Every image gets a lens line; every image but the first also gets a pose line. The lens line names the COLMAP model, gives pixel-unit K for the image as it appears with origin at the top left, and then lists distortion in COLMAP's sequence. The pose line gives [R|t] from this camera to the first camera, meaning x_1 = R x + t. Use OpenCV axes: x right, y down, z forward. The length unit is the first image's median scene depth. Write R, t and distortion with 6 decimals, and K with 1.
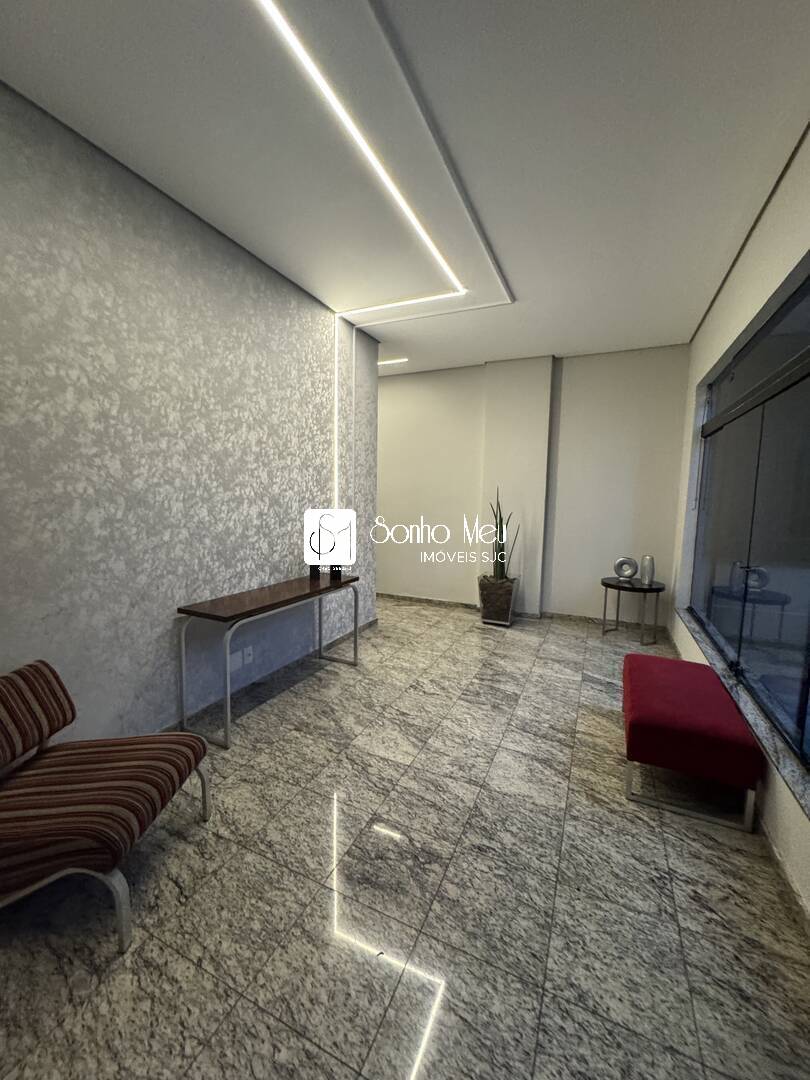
lens RADIAL K [[427.7, 0, 405.1], [0, 427.7, 540.6], [0, 0, 1]] dist [0.000620, -0.000249]
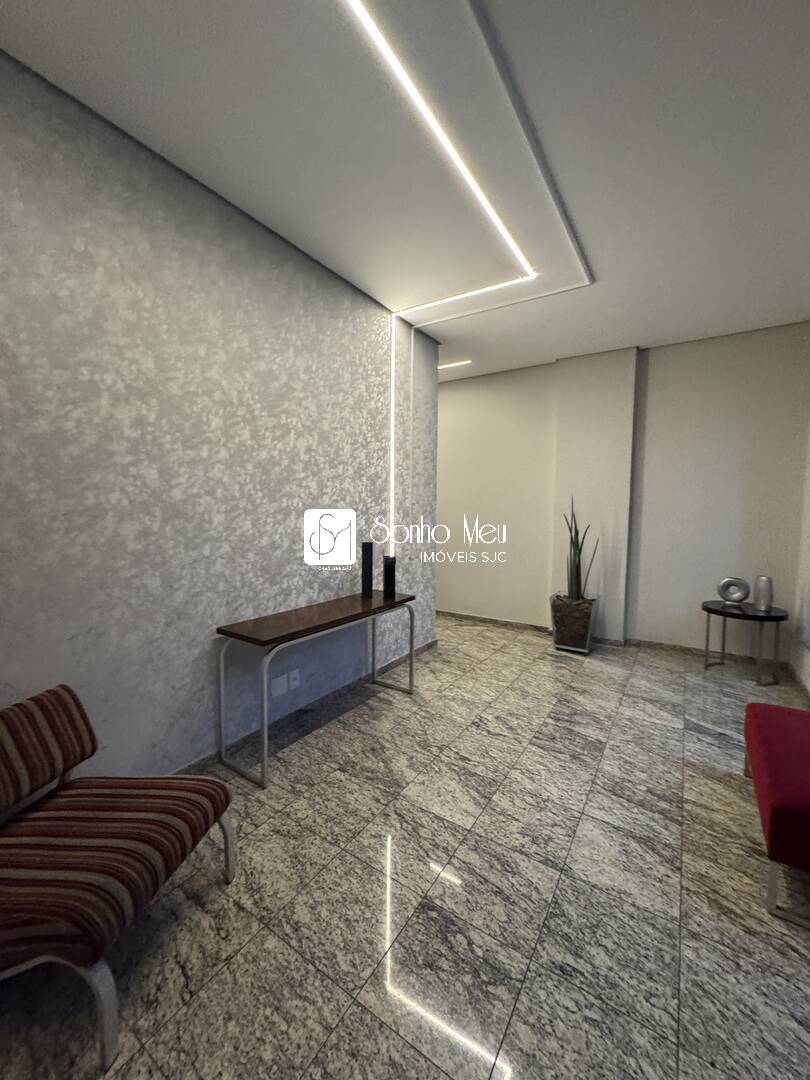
lens RADIAL K [[427.7, 0, 404.7], [0, 427.7, 537.5], [0, 0, 1]] dist [0.000620, -0.000249]
pose [[0.988640, 0.001487, -0.150295, 0.009948], [-0.007168, 0.999280, -0.037270, -0.007047], [0.150132, 0.037924, 0.987938, 0.151993]]
